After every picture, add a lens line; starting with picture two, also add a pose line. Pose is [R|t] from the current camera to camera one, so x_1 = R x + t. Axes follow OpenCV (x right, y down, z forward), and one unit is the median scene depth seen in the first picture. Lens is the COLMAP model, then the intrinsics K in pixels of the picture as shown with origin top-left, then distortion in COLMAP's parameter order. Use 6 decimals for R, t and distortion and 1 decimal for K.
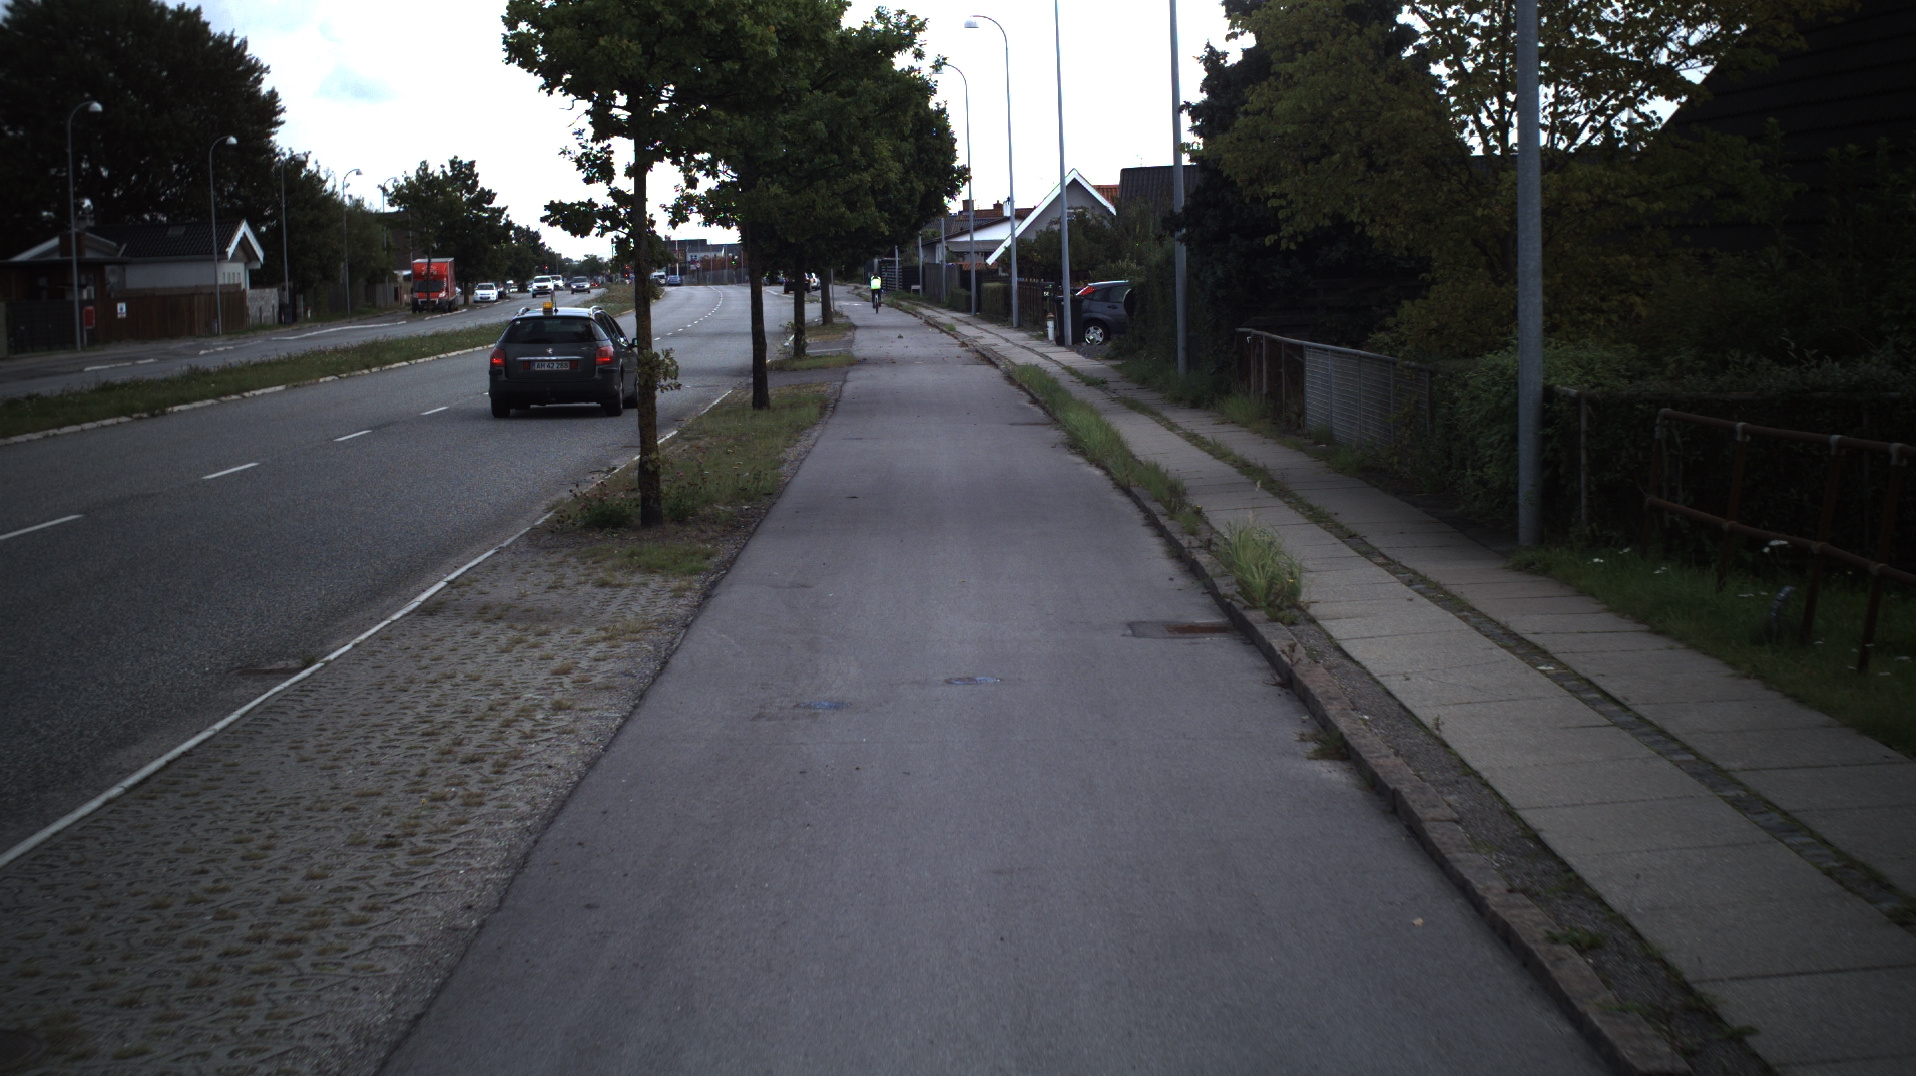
lens RADIAL K [[3115.1, 0, 958.0], [0, 3115.1, 538.0], [0, 0, 1]] dist [-0.217226, 0.028895]
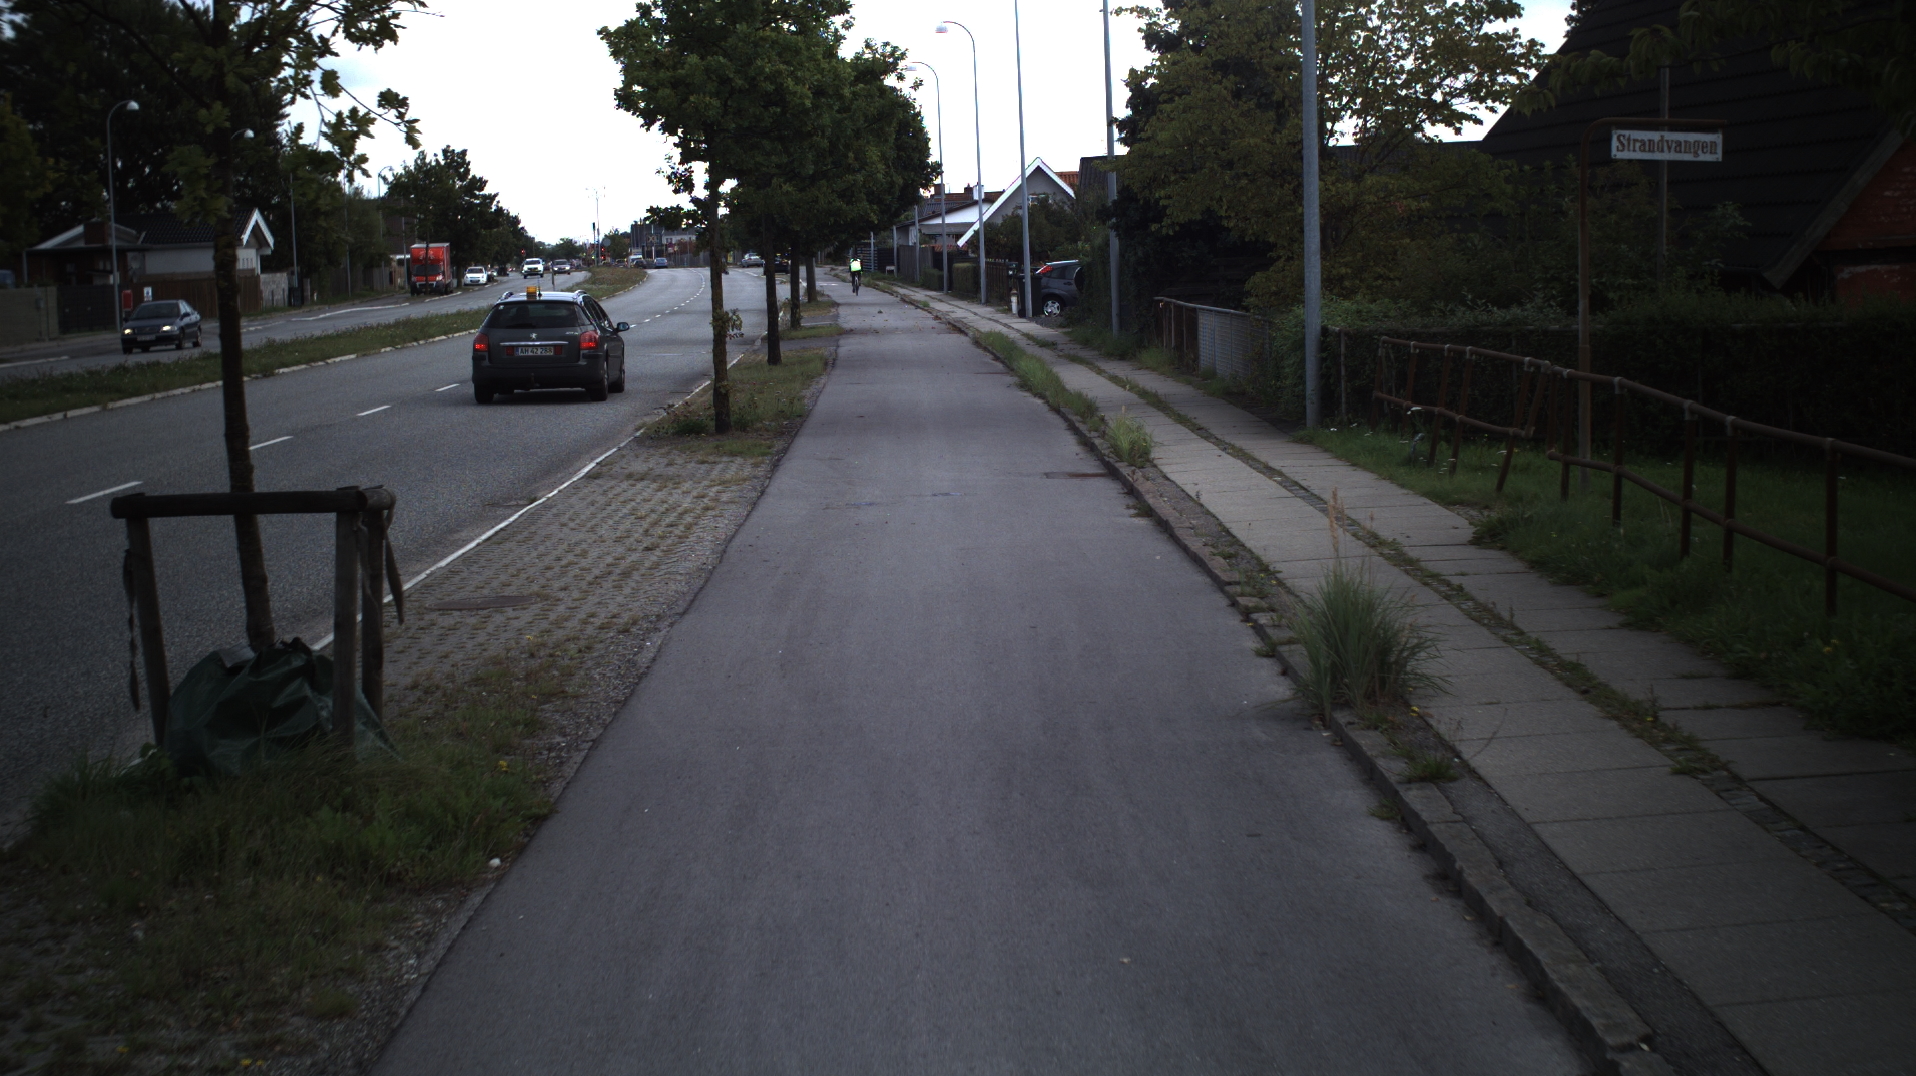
lens RADIAL K [[3115.1, 0, 958.0], [0, 3115.1, 538.0], [0, 0, 1]] dist [-0.217226, 0.028895]
pose [[0.999942, -0.006555, 0.008563, -0.000988], [0.006503, 0.999960, 0.006082, 0.012687], [-0.008603, -0.006026, 0.999945, -0.150372]]
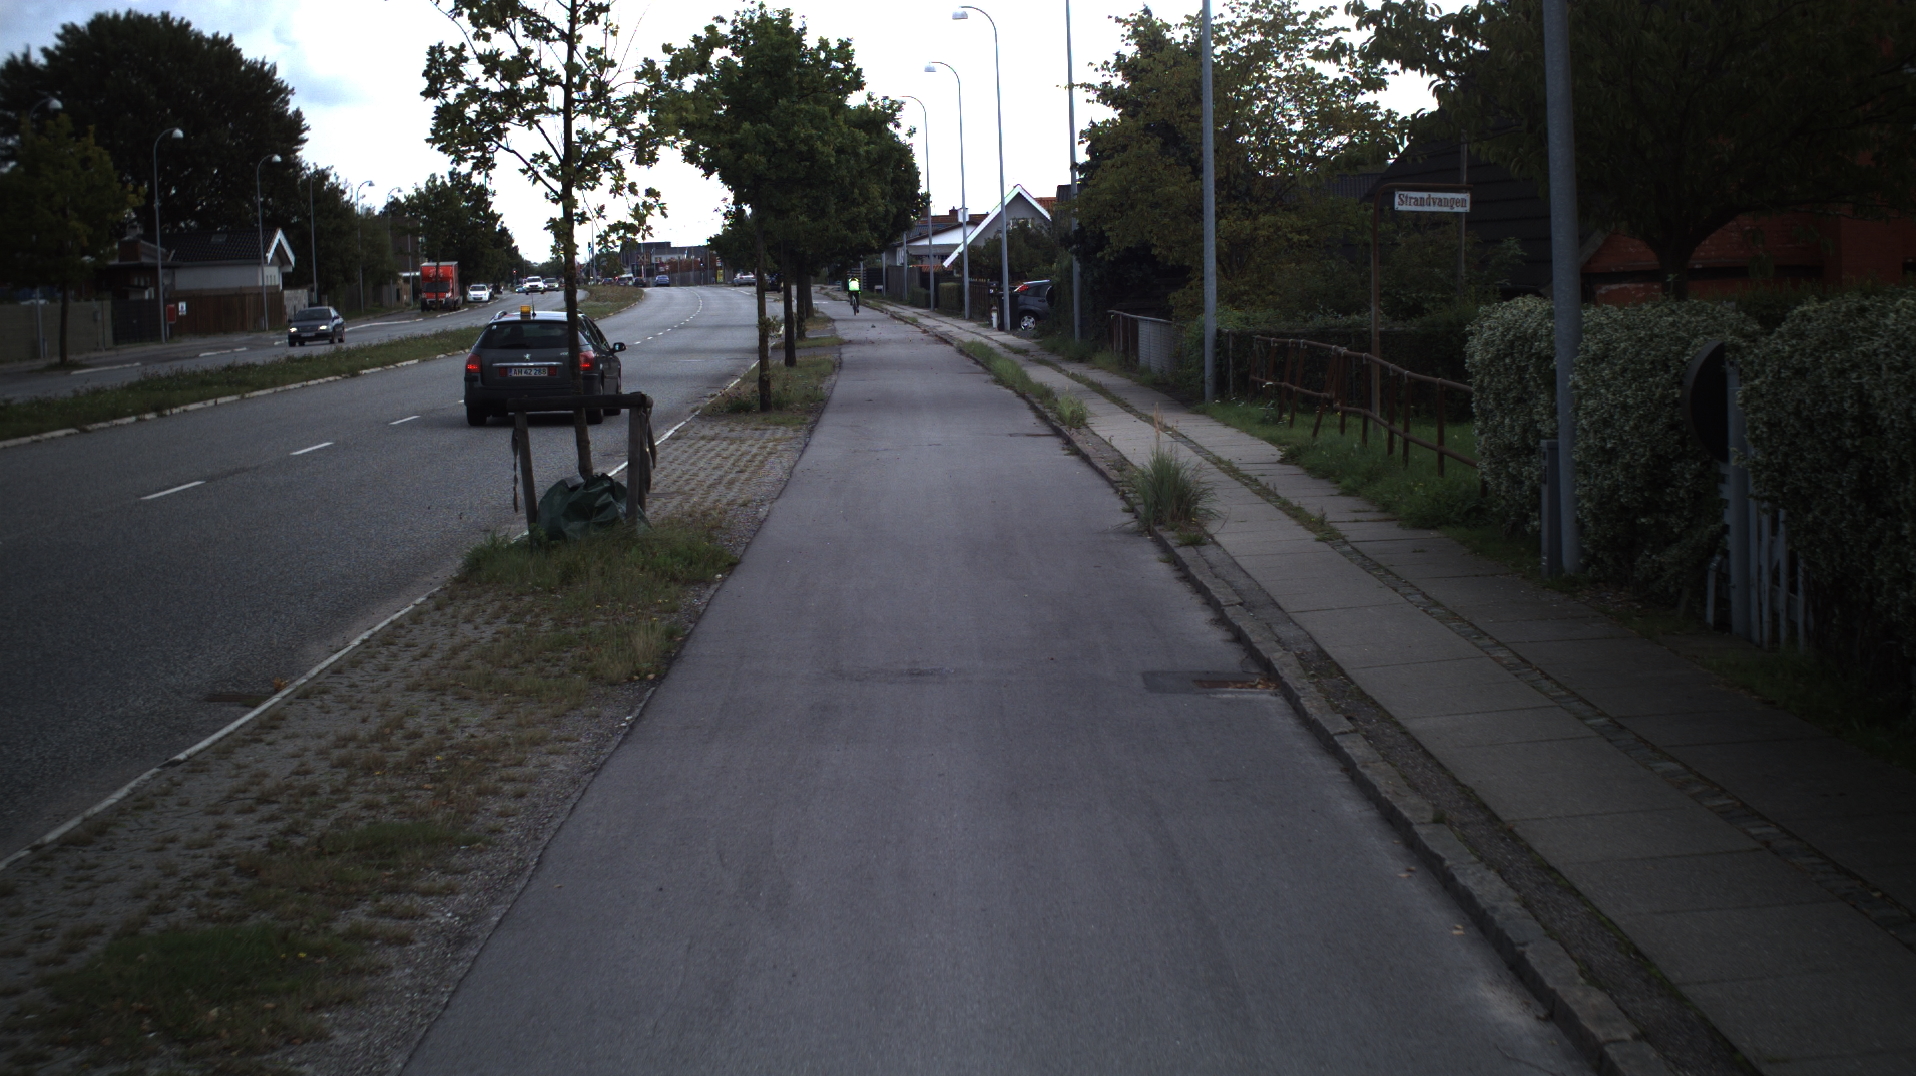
lens RADIAL K [[3115.1, 0, 958.0], [0, 3115.1, 538.0], [0, 0, 1]] dist [-0.217226, 0.028895]
pose [[0.999900, -0.003399, 0.013763, -0.003063], [0.003403, 0.999994, -0.000243, 0.025356], [-0.013762, 0.000290, 0.999905, -0.300798]]
